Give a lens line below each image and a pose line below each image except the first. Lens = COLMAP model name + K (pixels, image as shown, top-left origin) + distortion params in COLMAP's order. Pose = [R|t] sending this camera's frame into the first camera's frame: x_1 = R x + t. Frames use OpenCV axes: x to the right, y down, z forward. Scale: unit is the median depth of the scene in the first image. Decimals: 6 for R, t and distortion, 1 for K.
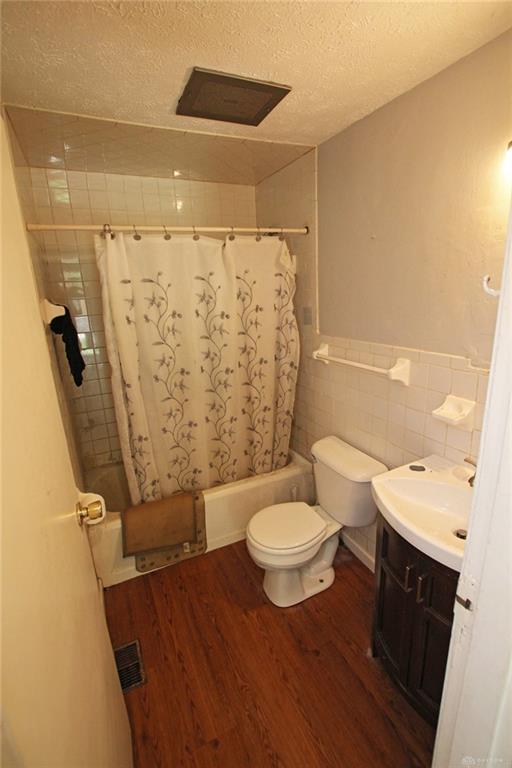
lens RADIAL K [[362.1, 0, 256.0], [0, 362.1, 384.0], [0, 0, 1]] dist [-0.022850, -0.000248]
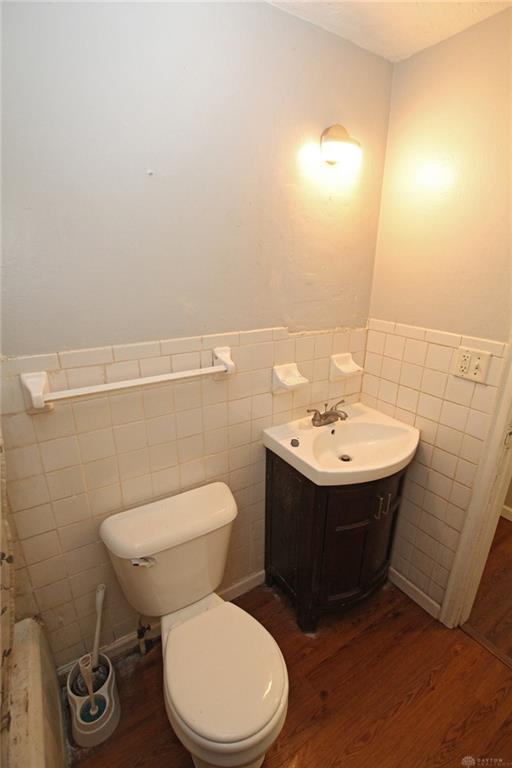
lens RADIAL K [[362.1, 0, 256.0], [0, 362.1, 384.0], [0, 0, 1]] dist [-0.022850, -0.000248]
pose [[-0.132133, -0.278530, 0.951295, -0.442053], [0.249739, 0.919396, 0.303879, -0.243032], [-0.959256, 0.277728, -0.051922, 1.078130]]
